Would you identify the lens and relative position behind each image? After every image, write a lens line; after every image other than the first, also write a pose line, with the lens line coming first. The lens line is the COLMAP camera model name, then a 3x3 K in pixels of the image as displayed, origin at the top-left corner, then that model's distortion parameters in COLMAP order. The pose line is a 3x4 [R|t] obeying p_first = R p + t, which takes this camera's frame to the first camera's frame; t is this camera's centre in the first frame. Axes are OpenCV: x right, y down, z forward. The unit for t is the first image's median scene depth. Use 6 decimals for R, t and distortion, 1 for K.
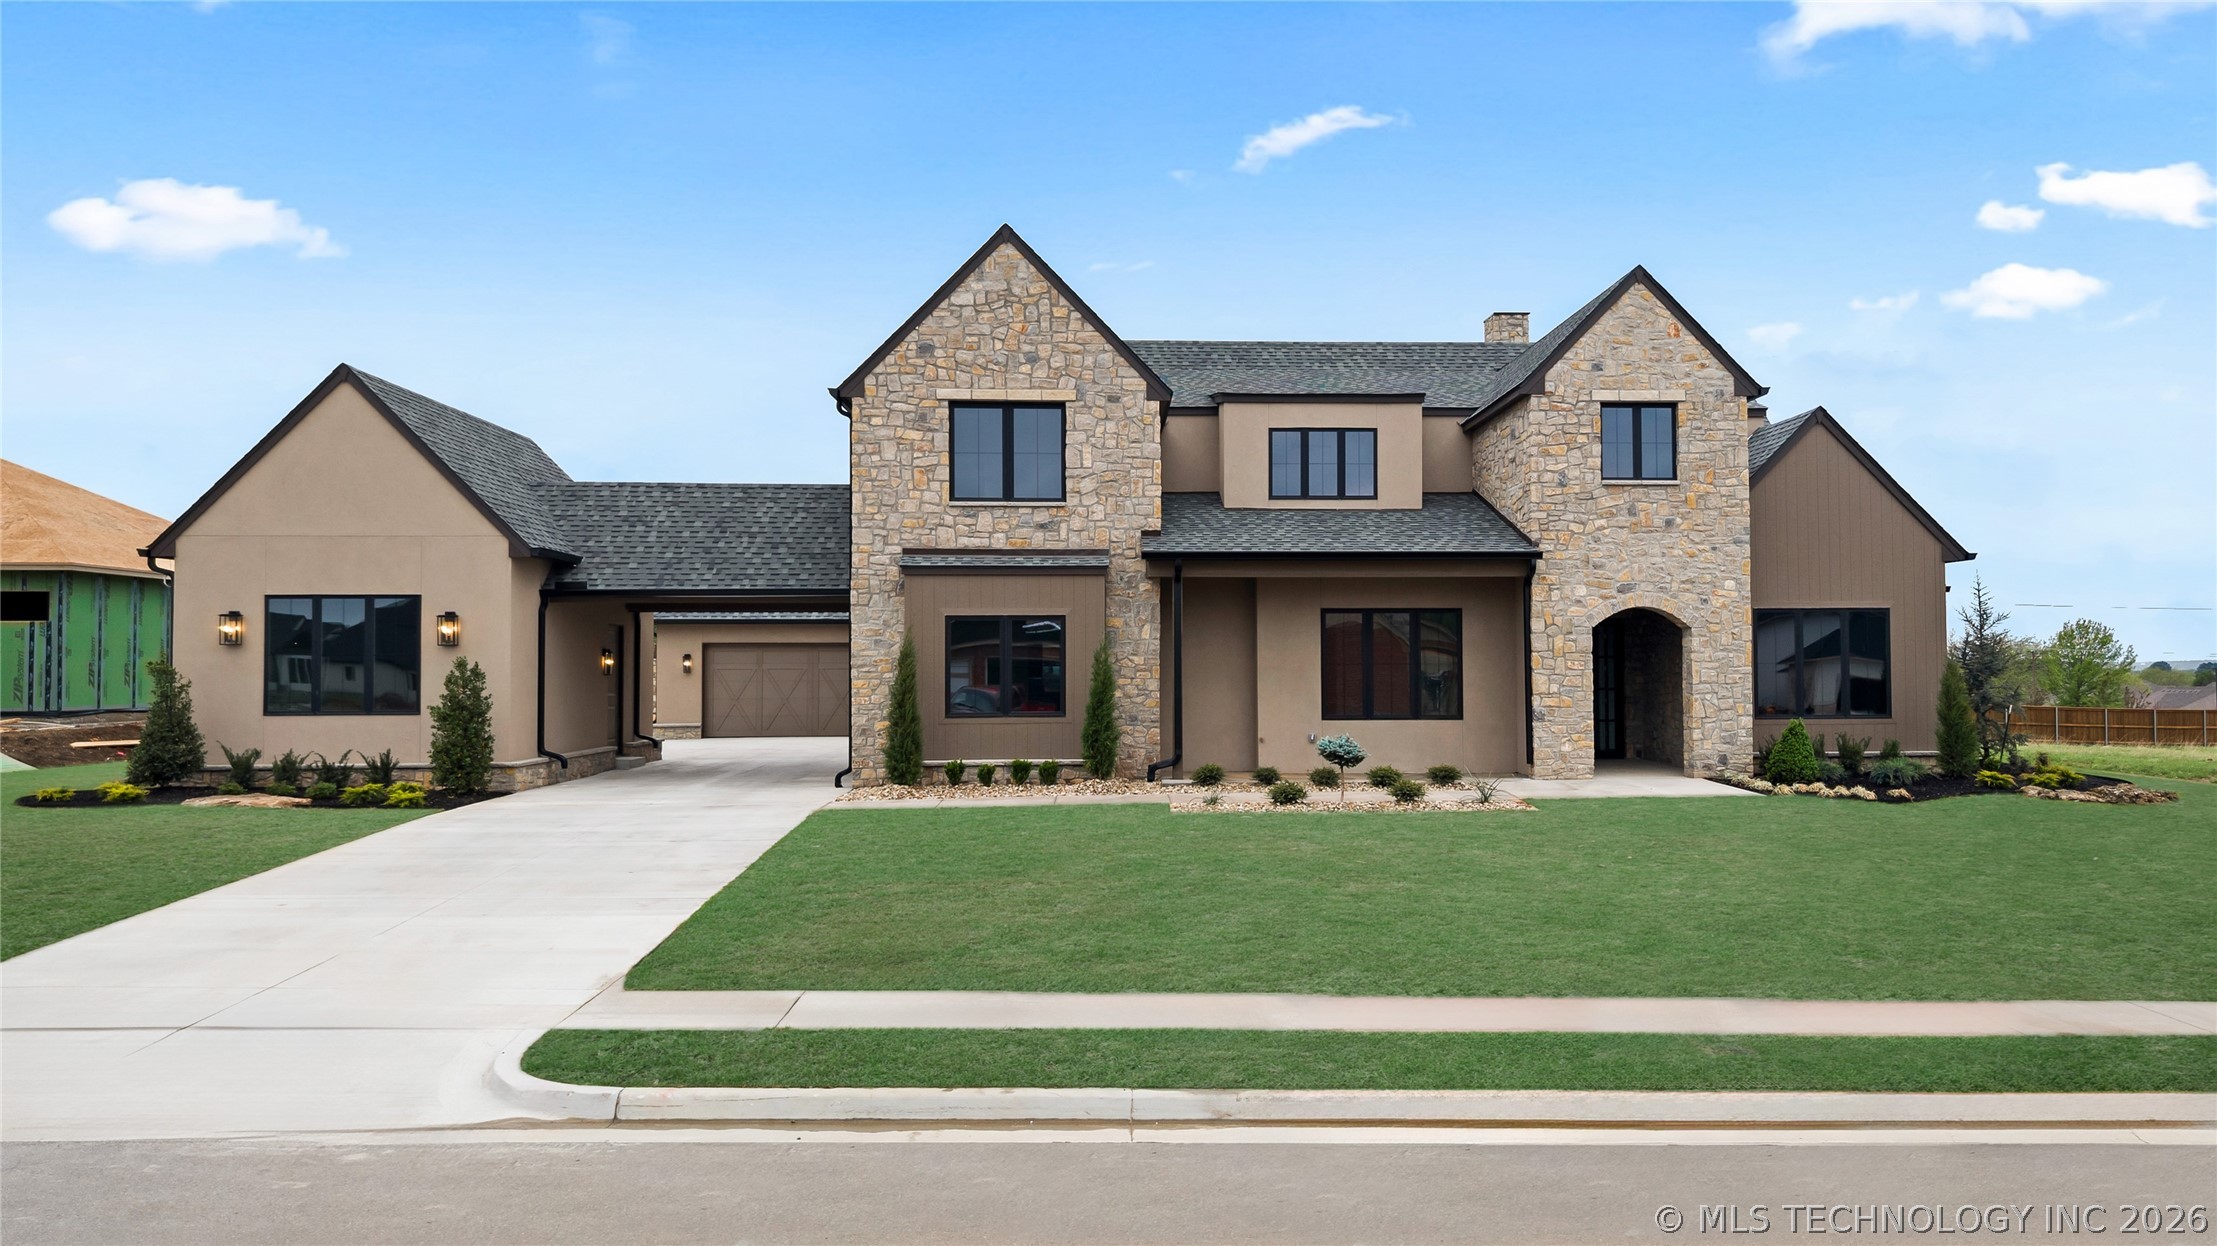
lens RADIAL K [[1548.4, 0, 1181.4], [0, 1548.4, 625.5], [0, 0, 1]] dist [0.054641, -0.054669]
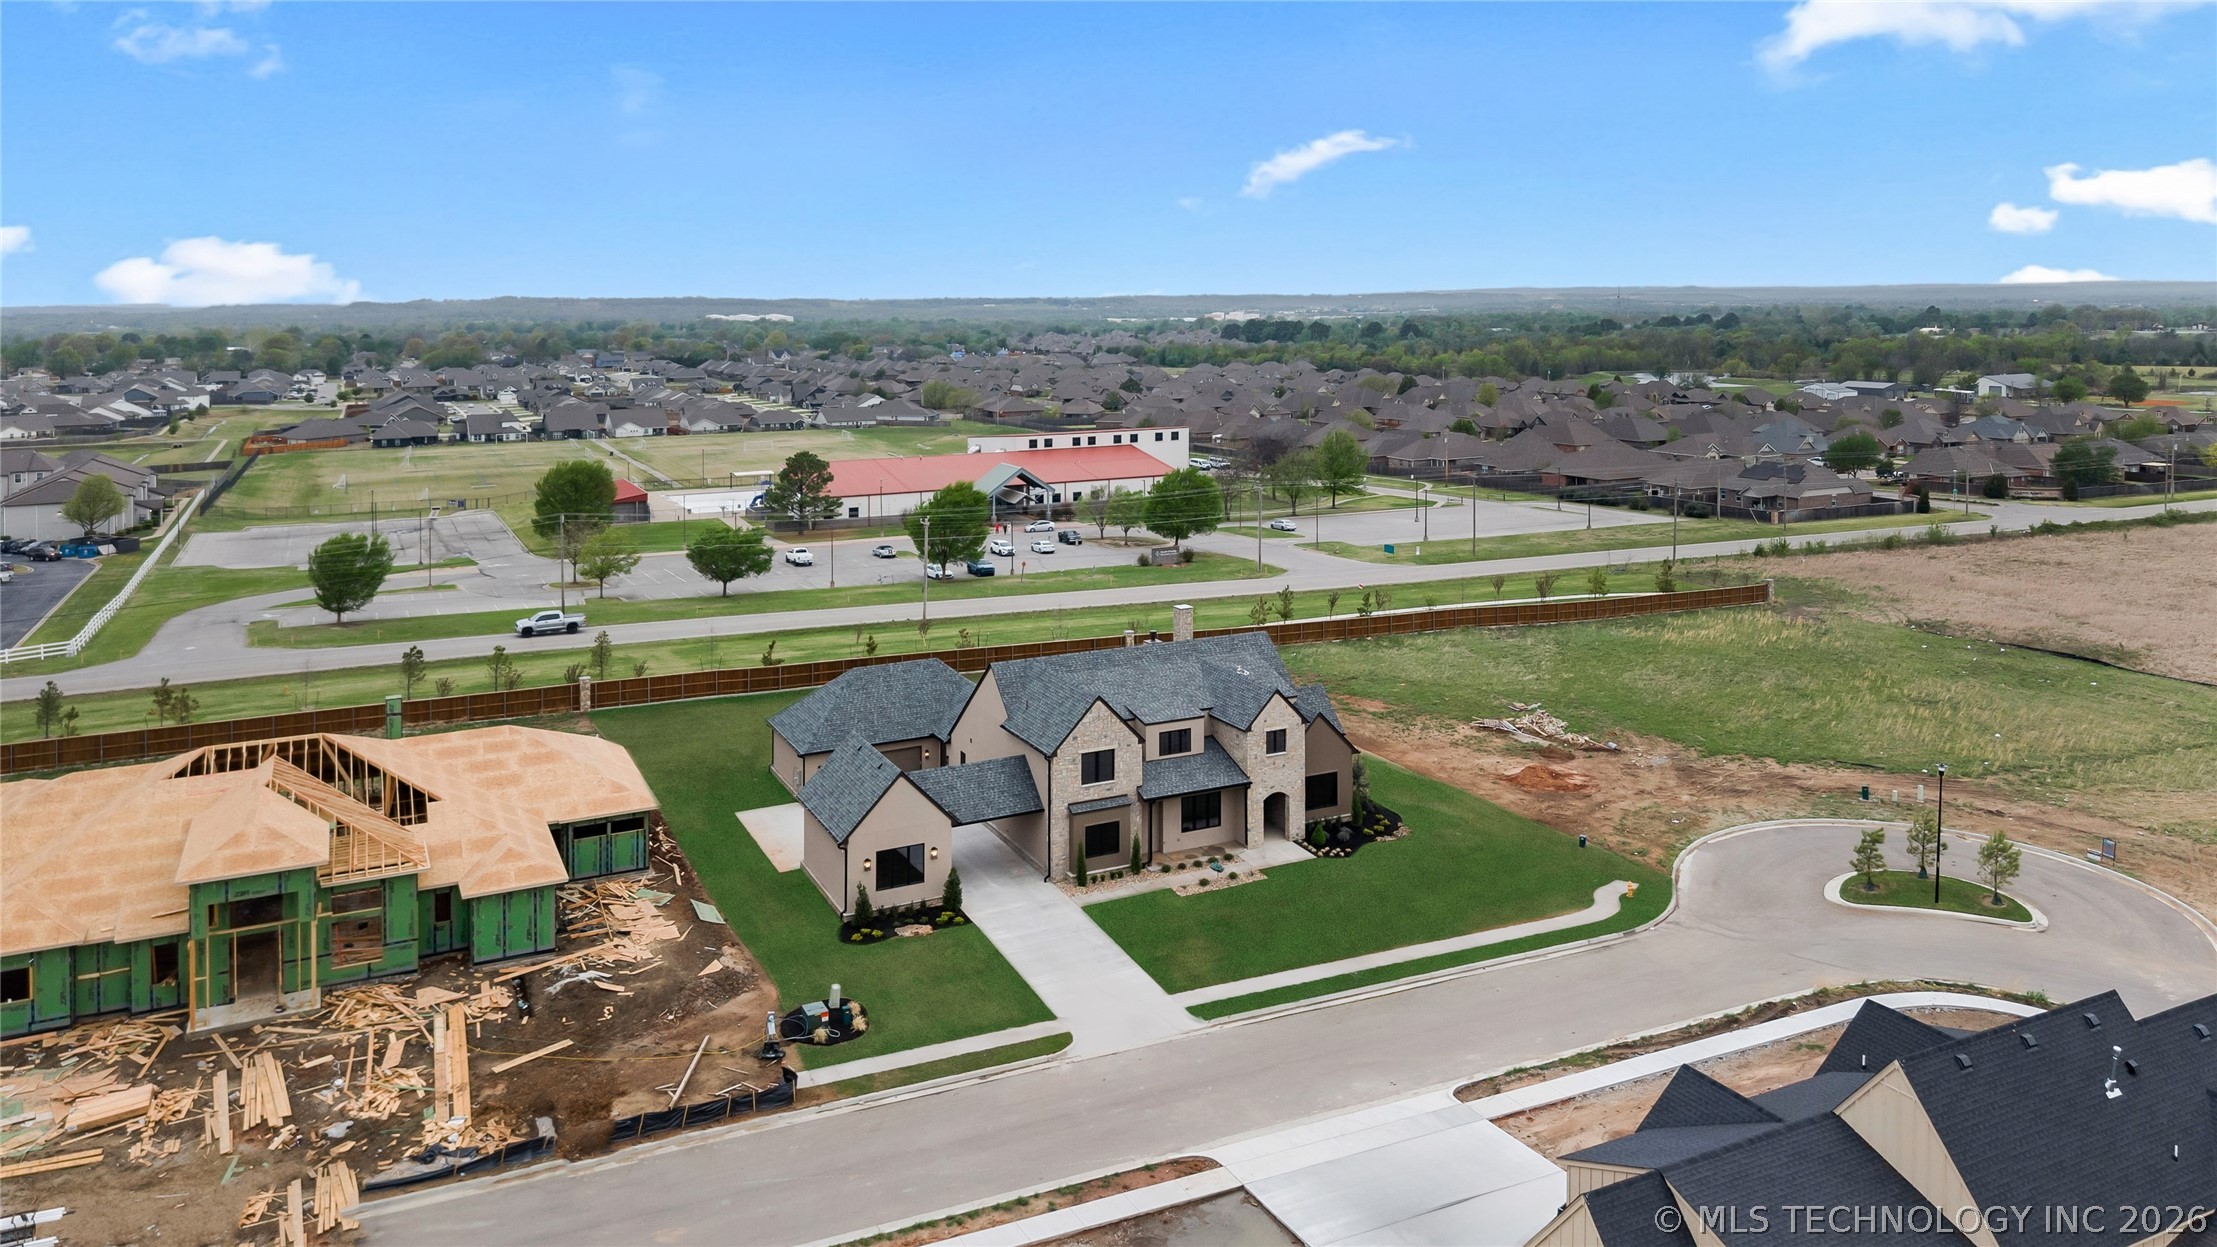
lens RADIAL K [[1571.1, 0, 1119.2], [0, 1571.1, 317.8], [0, 0, 1]] dist [0.038281, -0.038831]
pose [[0.916382, -0.012091, 0.400122, -1.333805], [-0.006990, 0.998908, 0.046195, -1.165698], [-0.400244, -0.045130, 0.915297, -1.879939]]
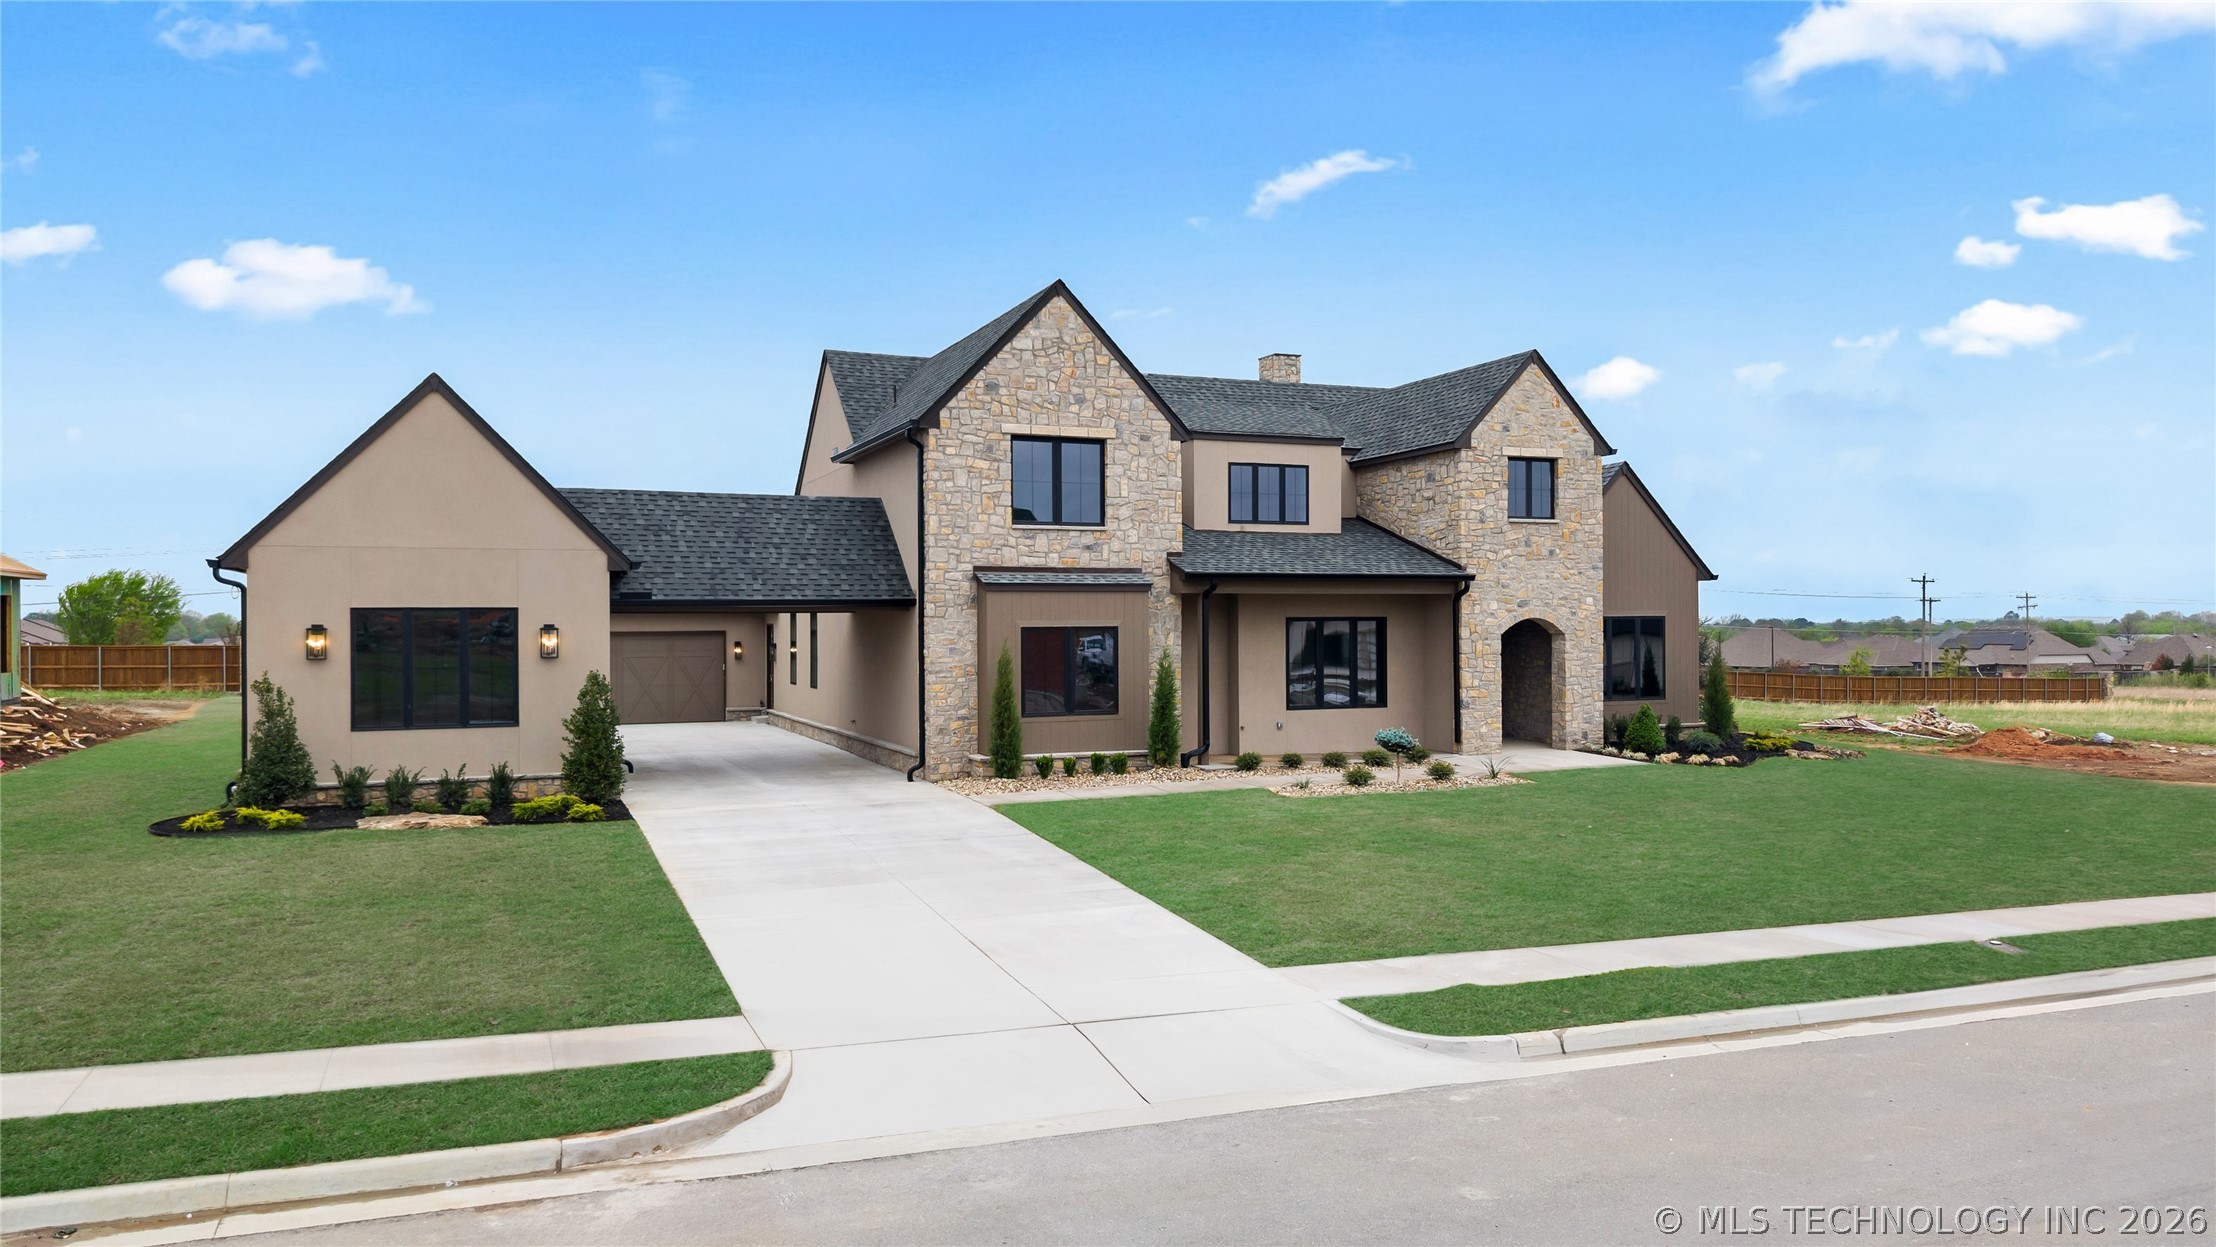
lens RADIAL K [[1504.4, 0, 1105.4], [0, 1504.4, 628.9], [0, 0, 1]] dist [0.057442, -0.074496]
pose [[0.940337, -0.003219, 0.340228, -0.456978], [-0.007794, 0.999489, 0.030998, -0.038720], [-0.340154, -0.031800, 0.939832, -0.050152]]
